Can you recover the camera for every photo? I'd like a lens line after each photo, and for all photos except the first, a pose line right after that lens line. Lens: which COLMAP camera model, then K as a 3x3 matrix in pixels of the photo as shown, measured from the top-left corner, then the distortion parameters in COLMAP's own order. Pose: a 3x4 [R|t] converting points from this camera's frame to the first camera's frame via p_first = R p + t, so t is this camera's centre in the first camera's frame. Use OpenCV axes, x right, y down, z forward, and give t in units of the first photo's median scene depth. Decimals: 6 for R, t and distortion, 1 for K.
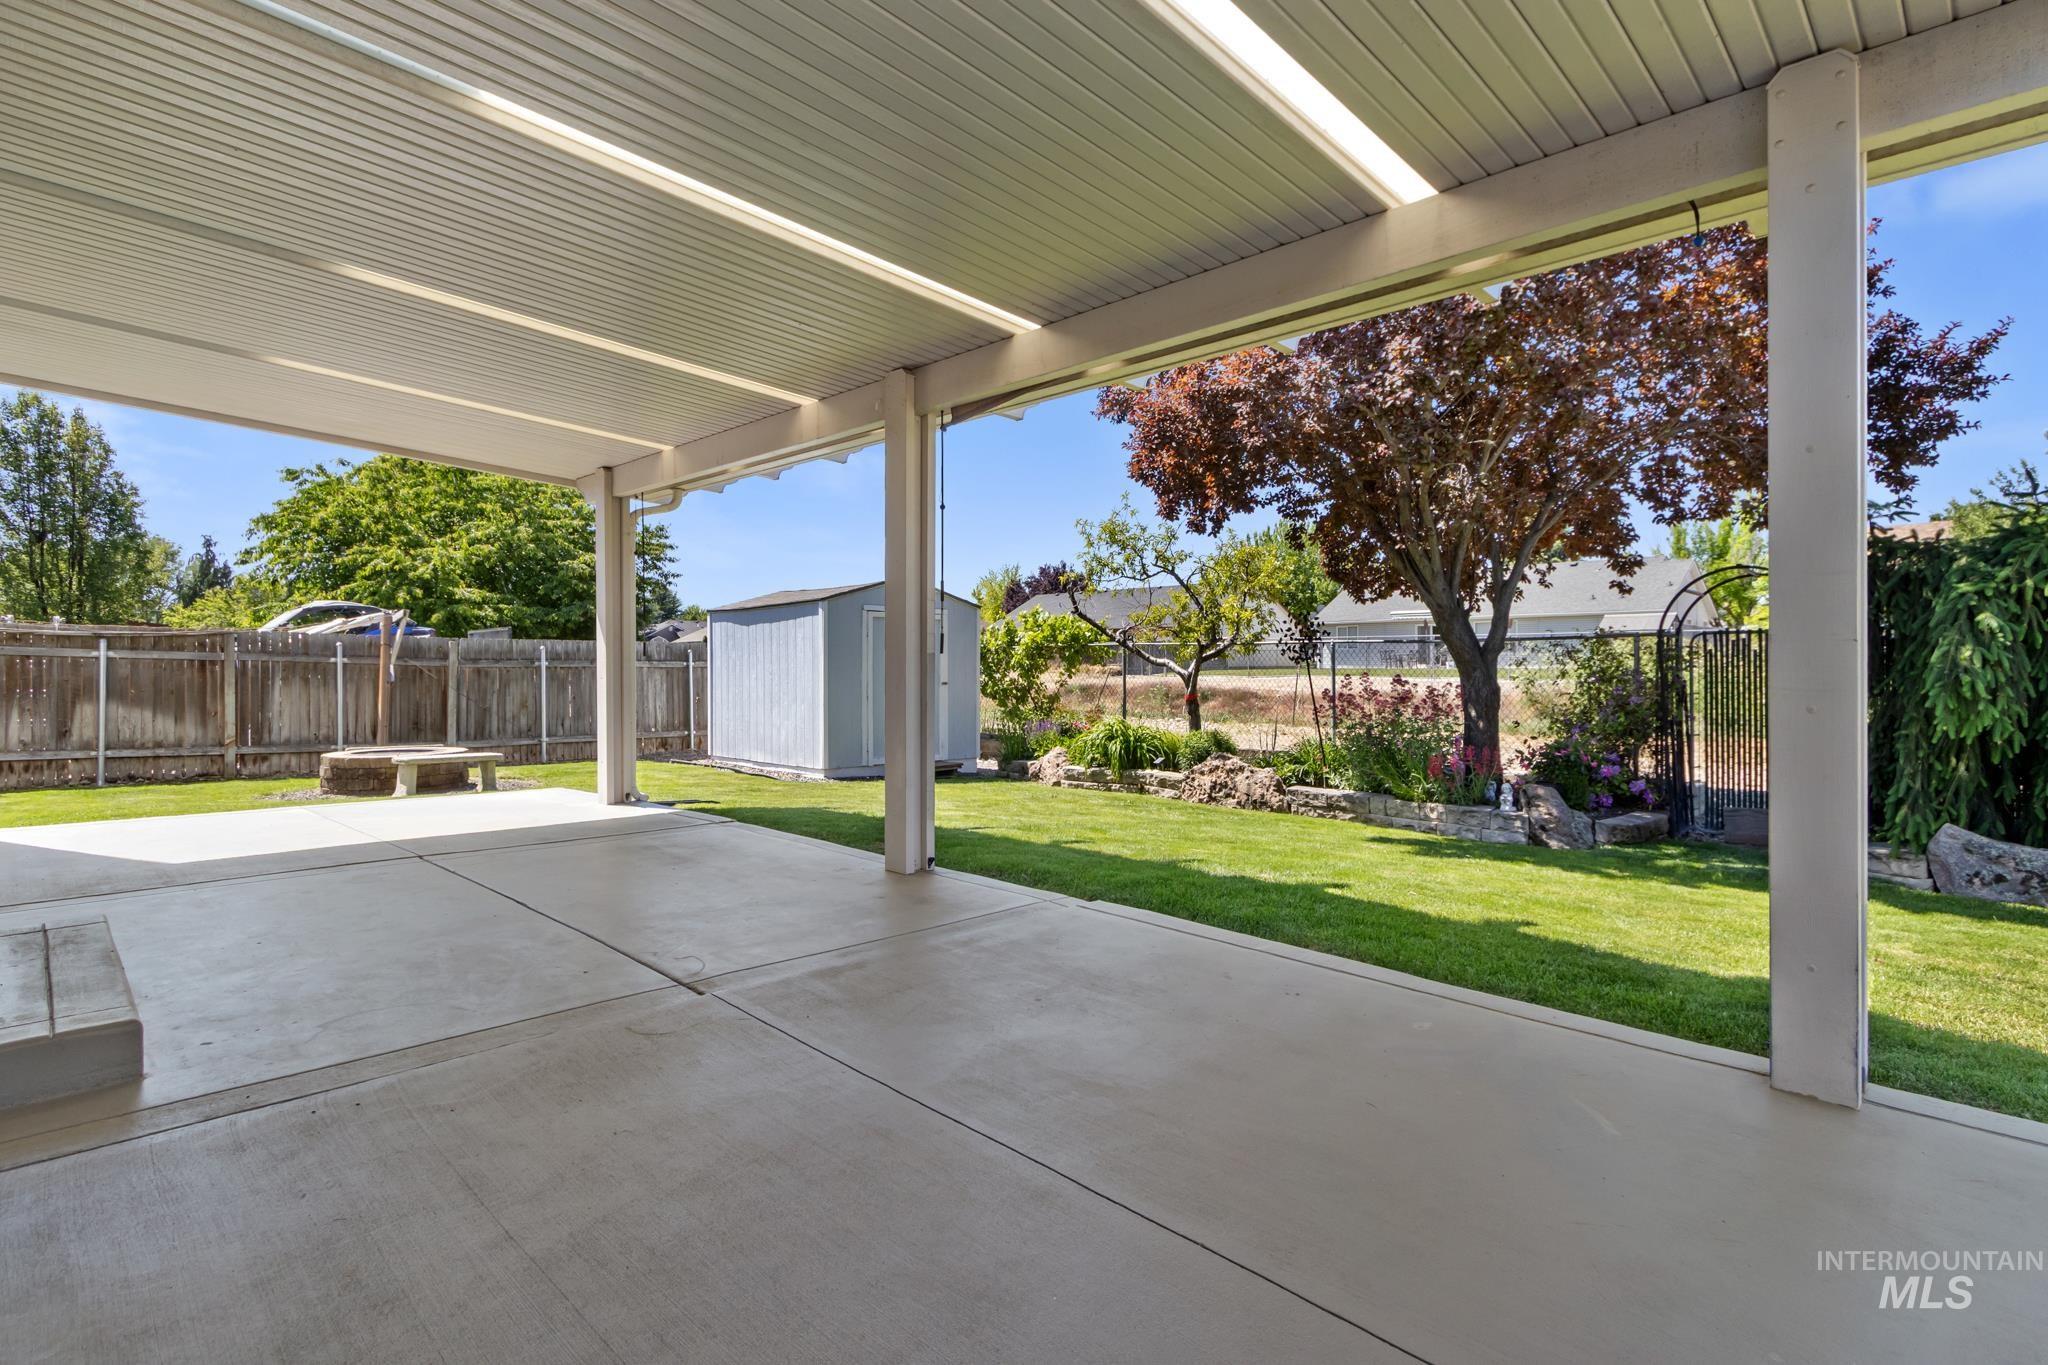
lens RADIAL K [[988.2, 0, 1026.4], [0, 988.2, 656.8], [0, 0, 1]] dist [-0.002000, -0.001273]
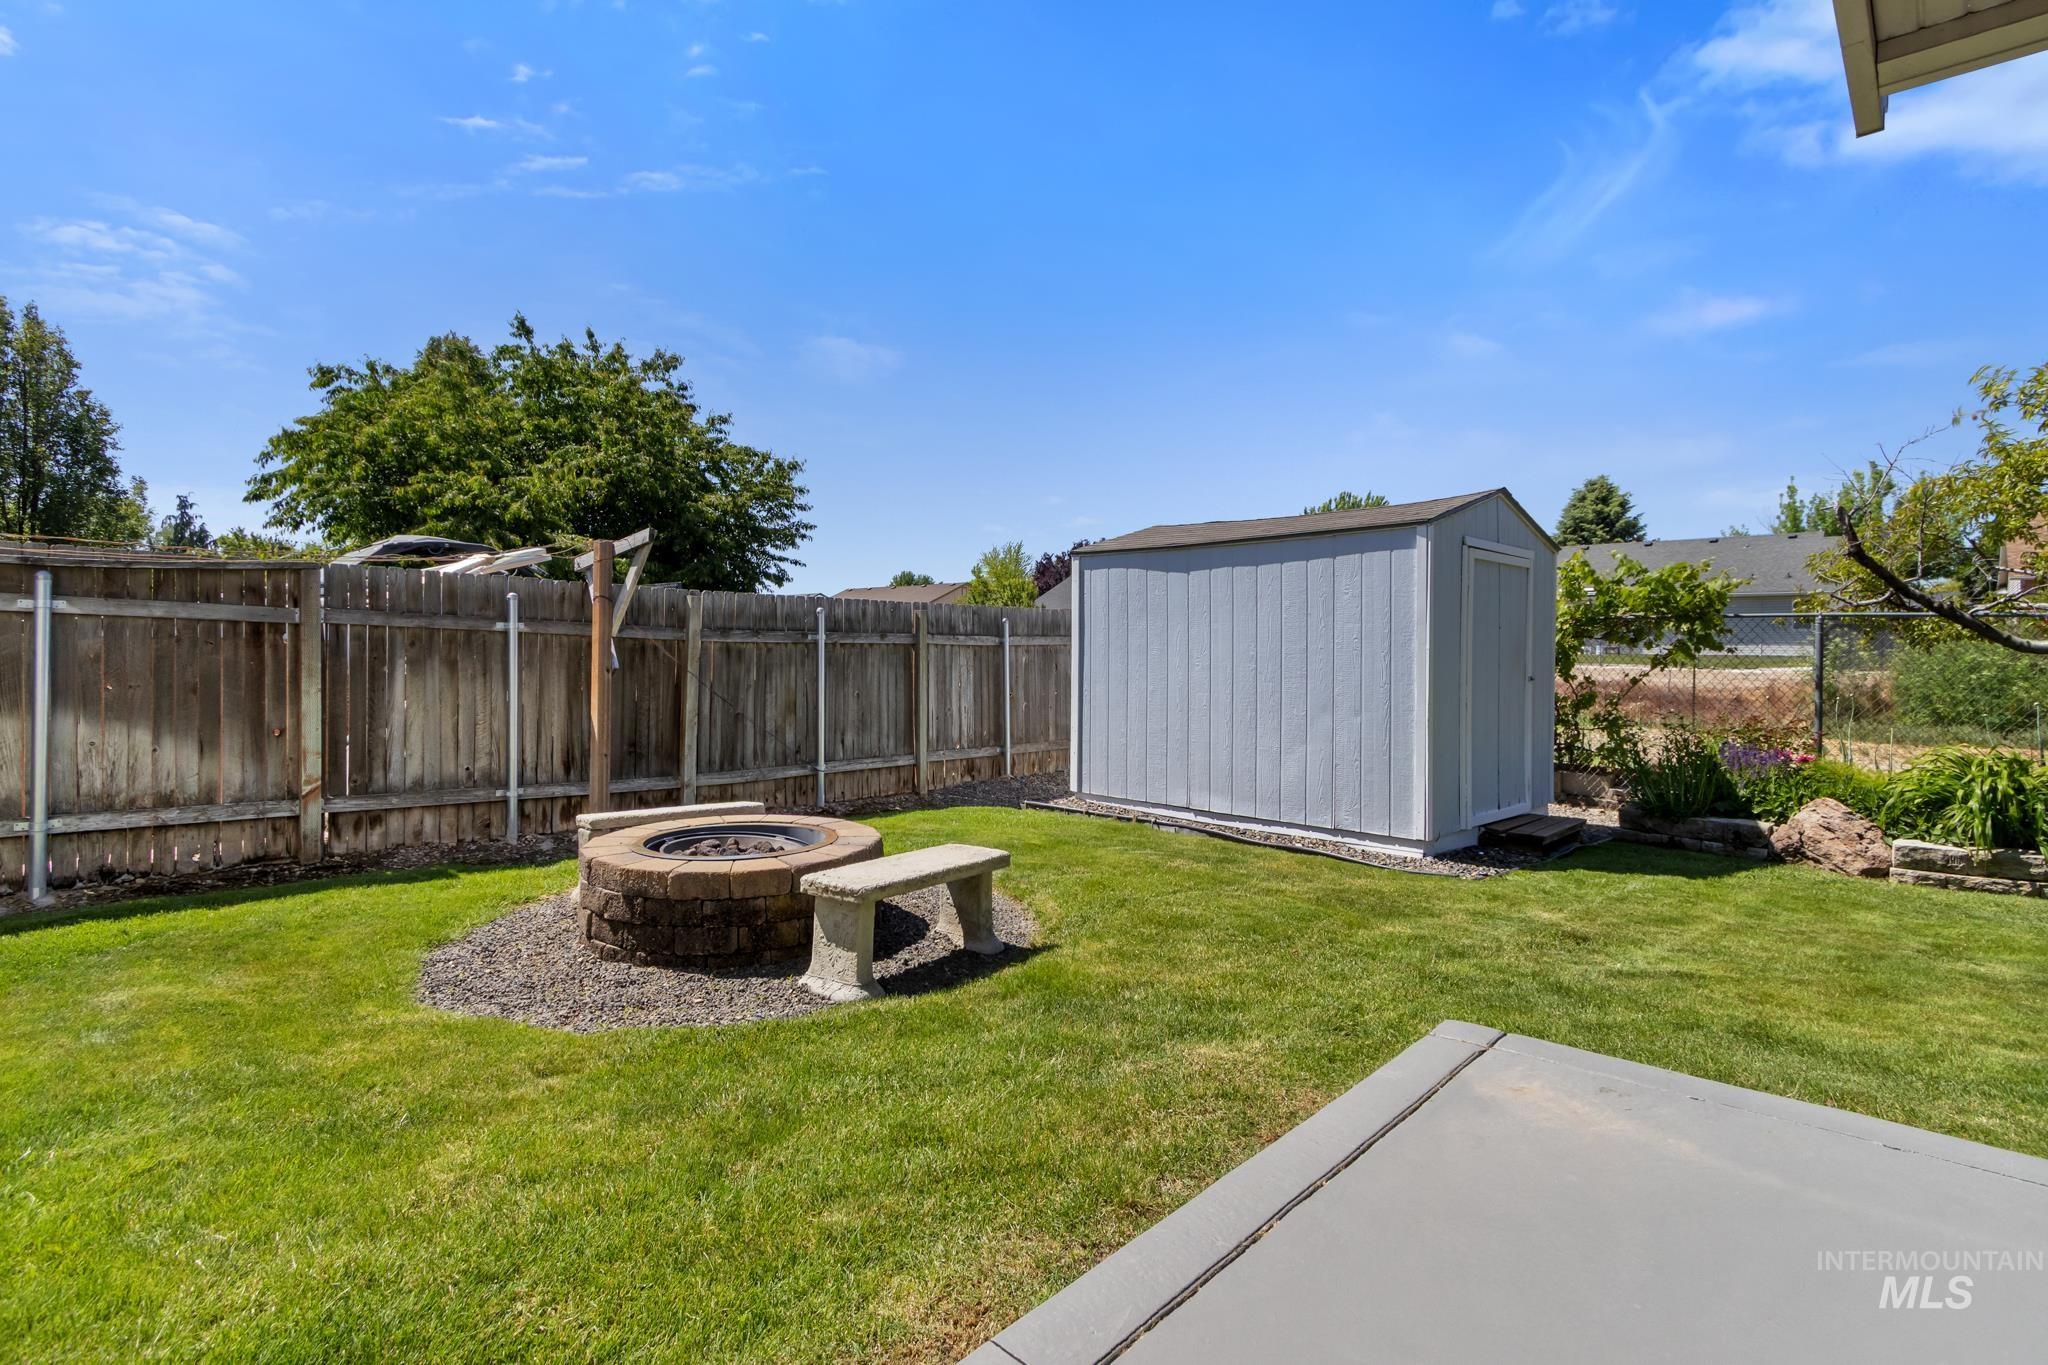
lens RADIAL K [[985.1, 0, 1020.8], [0, 985.1, 645.2], [0, 0, 1]] dist [0.001083, -0.000561]
pose [[0.999831, 0.010200, 0.015301, -0.430407], [-0.010323, 0.999915, 0.007934, 0.006259], [-0.015219, -0.008091, 0.999851, 0.469996]]
